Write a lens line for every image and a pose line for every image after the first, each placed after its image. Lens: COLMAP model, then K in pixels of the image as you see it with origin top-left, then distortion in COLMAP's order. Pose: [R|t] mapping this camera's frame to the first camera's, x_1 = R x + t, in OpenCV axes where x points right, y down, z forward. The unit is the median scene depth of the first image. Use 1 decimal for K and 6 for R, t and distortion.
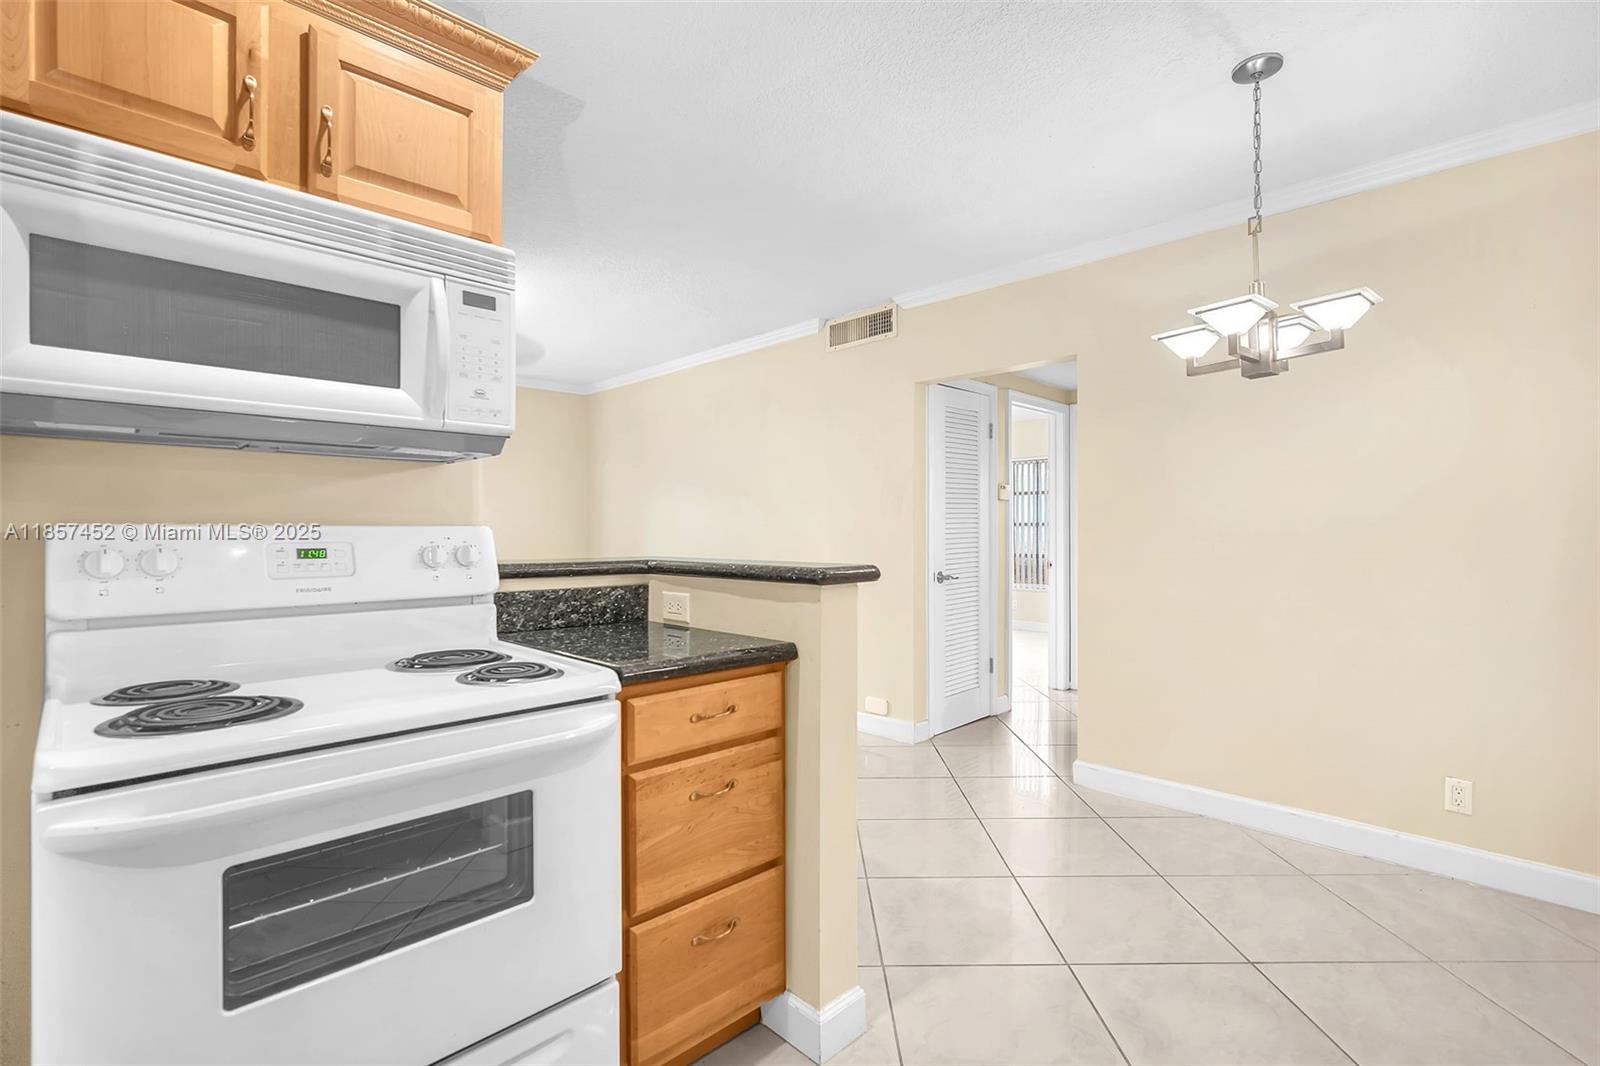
lens RADIAL K [[710.0, 0, 785.4], [0, 710.0, 532.5], [0, 0, 1]] dist [-0.006005, 0.000294]
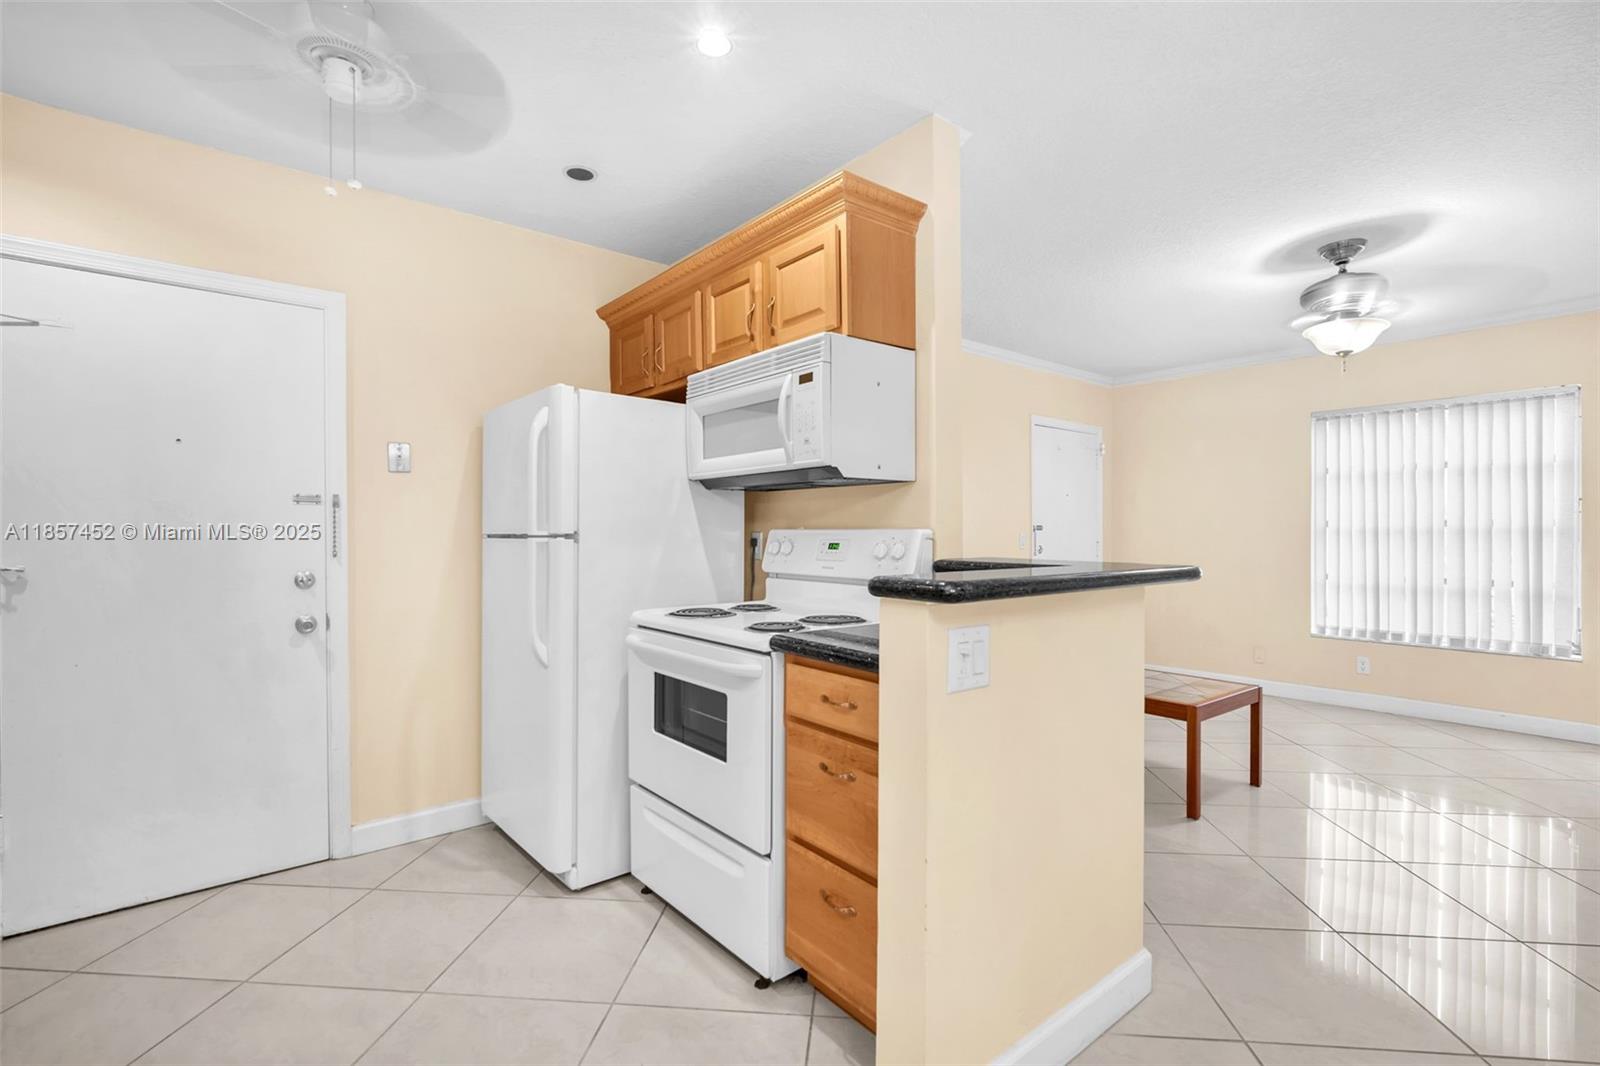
lens RADIAL K [[710.0, 0, 787.7], [0, 710.0, 531.8], [0, 0, 1]] dist [-0.006005, 0.000294]
pose [[-0.075202, 0.006089, -0.997150, 1.121821], [0.002303, 0.999980, 0.005932, -0.015470], [0.997166, -0.001850, -0.075215, 1.139289]]
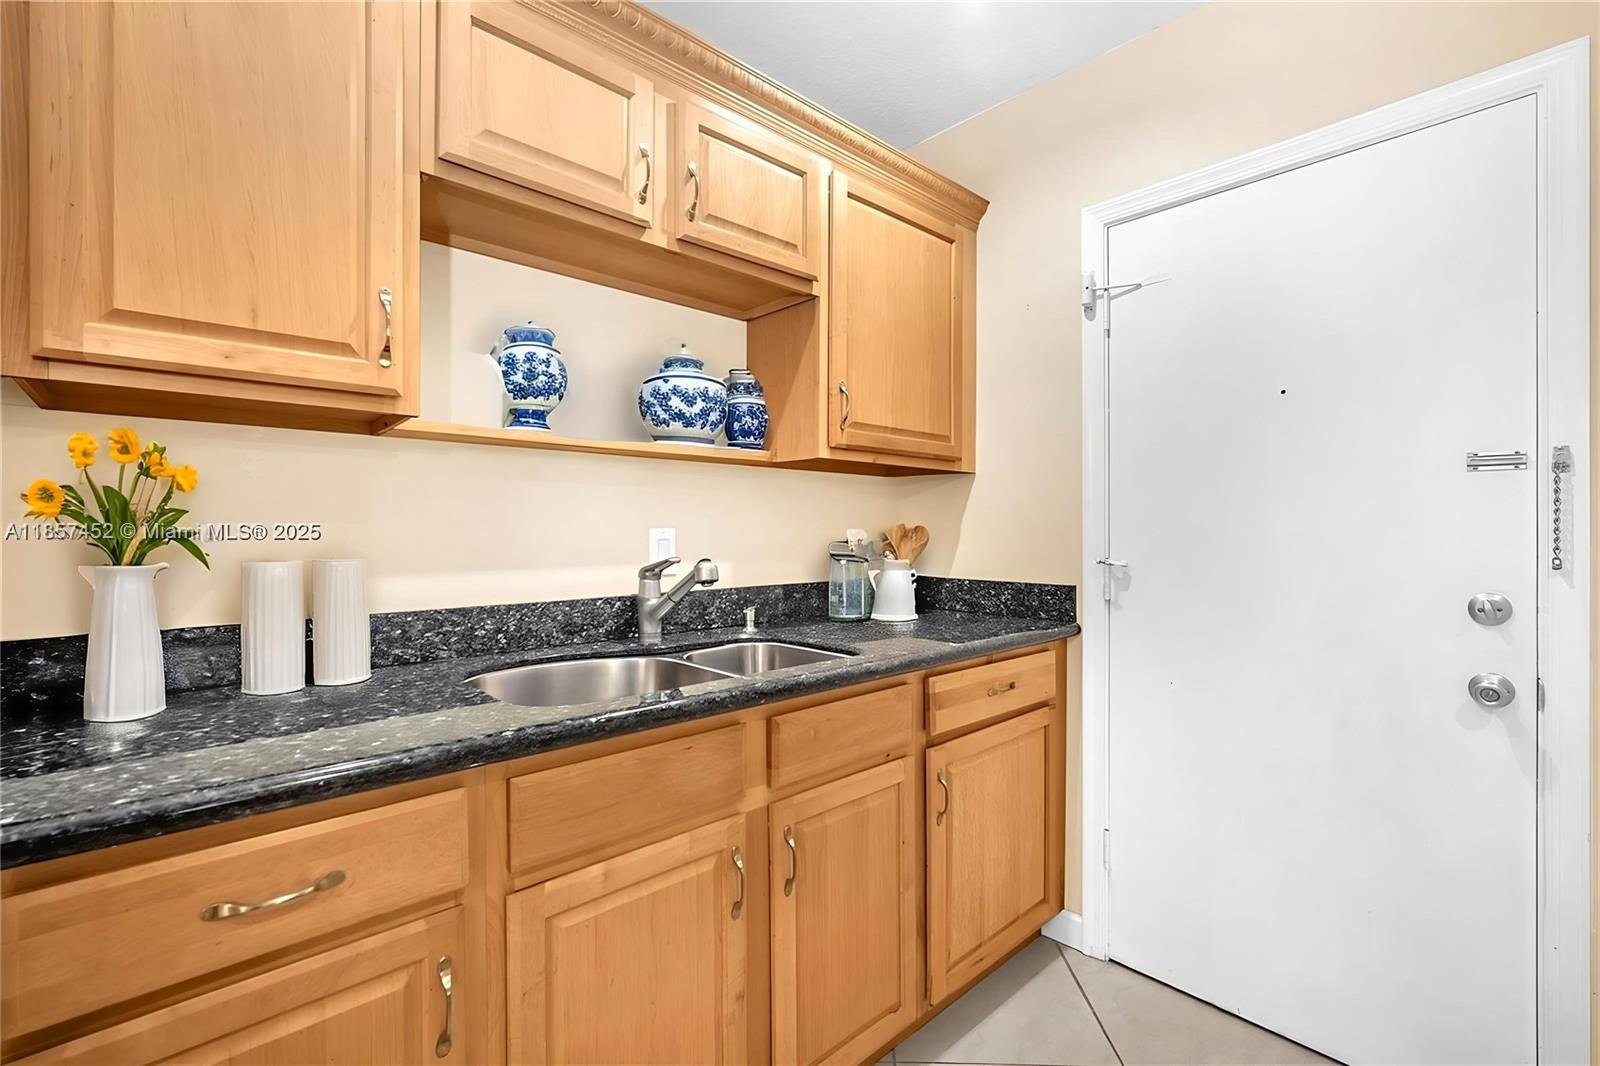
lens RADIAL K [[710.0, 0, 806.3], [0, 710.0, 533.1], [0, 0, 1]] dist [-0.006005, 0.000294]
pose [[-0.999981, 0.004724, 0.003851, 0.294640], [0.004729, 0.999988, 0.001333, 0.005907], [-0.003845, 0.001352, -0.999992, 0.727246]]
